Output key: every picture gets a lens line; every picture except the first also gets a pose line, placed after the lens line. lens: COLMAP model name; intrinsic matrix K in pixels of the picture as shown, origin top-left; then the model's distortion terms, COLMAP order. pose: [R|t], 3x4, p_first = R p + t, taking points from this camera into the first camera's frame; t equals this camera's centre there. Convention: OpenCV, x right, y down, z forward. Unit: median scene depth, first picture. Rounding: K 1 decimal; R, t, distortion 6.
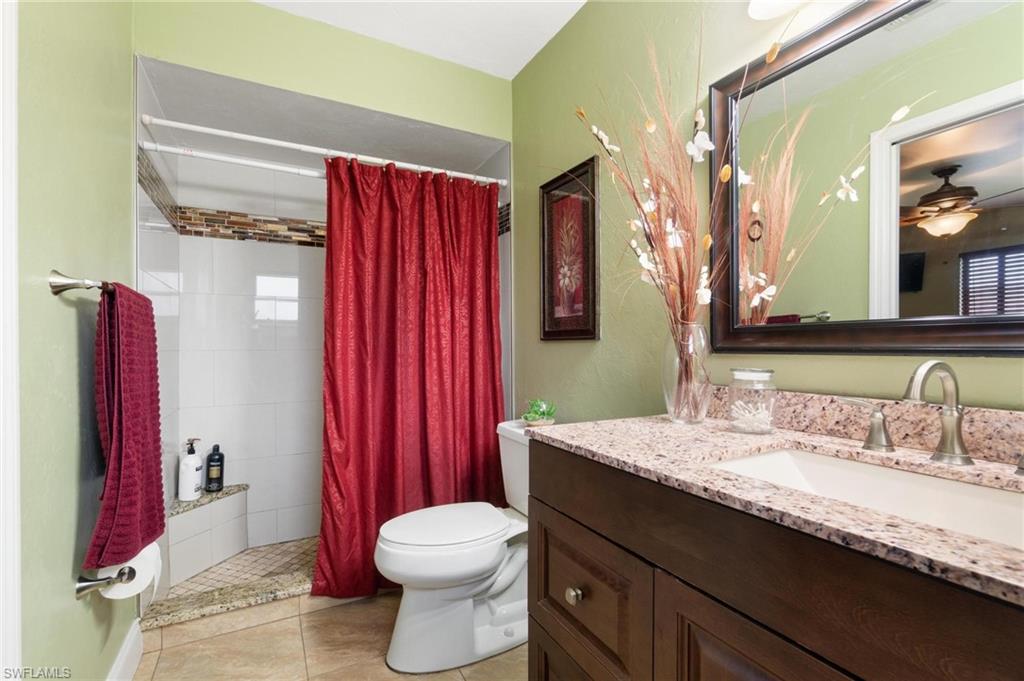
lens RADIAL K [[460.6, 0, 508.1], [0, 460.6, 350.9], [0, 0, 1]] dist [0.000669, 0.000218]
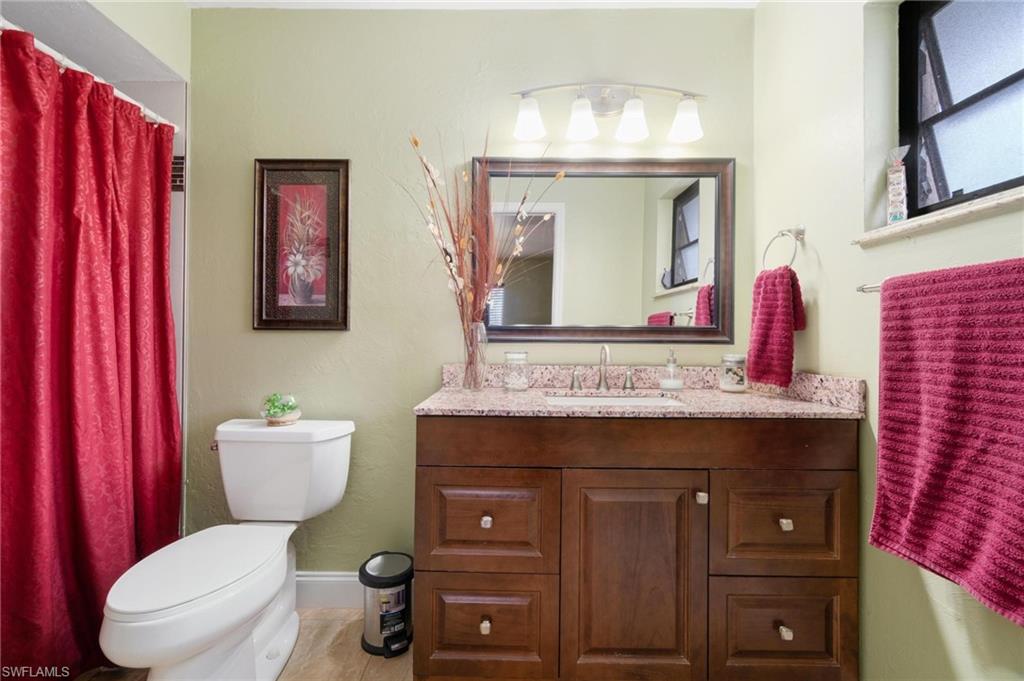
lens RADIAL K [[438.2, 0, 512.0], [0, 438.2, 340.5], [0, 0, 1]] dist [-0.001162, -0.000058]
pose [[0.467349, 0.004901, 0.884059, -0.497711], [0.001671, 0.999978, -0.006427, 0.005441], [-0.884071, 0.004481, 0.467330, 0.173537]]
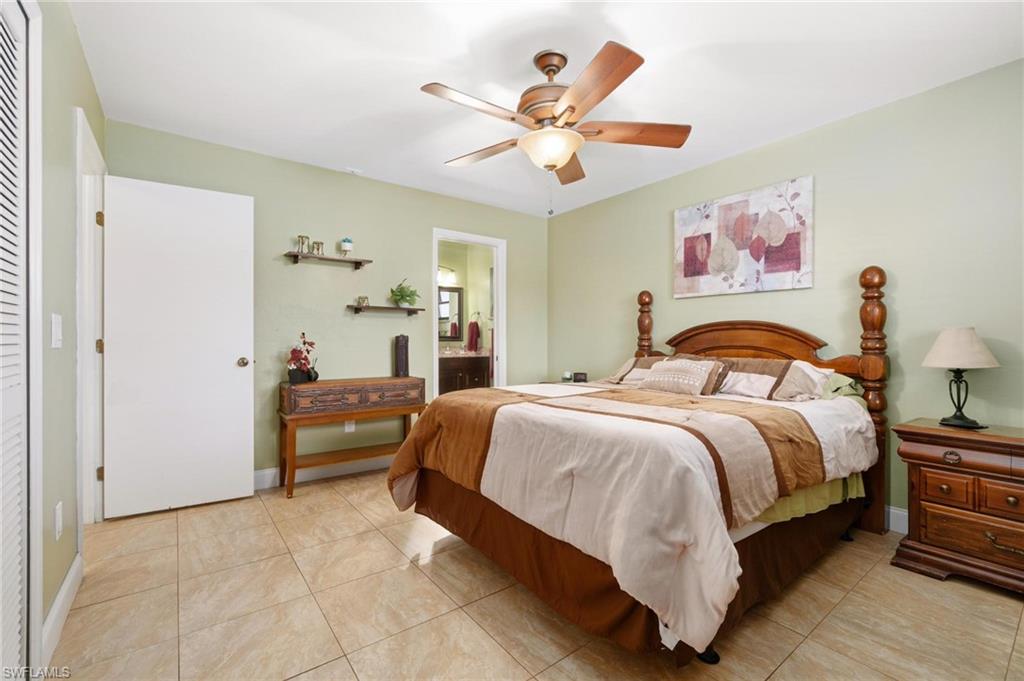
lens RADIAL K [[438.2, 0, 512.0], [0, 438.2, 340.5], [0, 0, 1]] dist [-0.001162, -0.000058]
pose [[-0.185207, -0.002135, 0.982697, -2.472470], [0.004881, 0.999983, 0.003092, -0.004259], [-0.982687, 0.005369, -0.185194, 0.405505]]
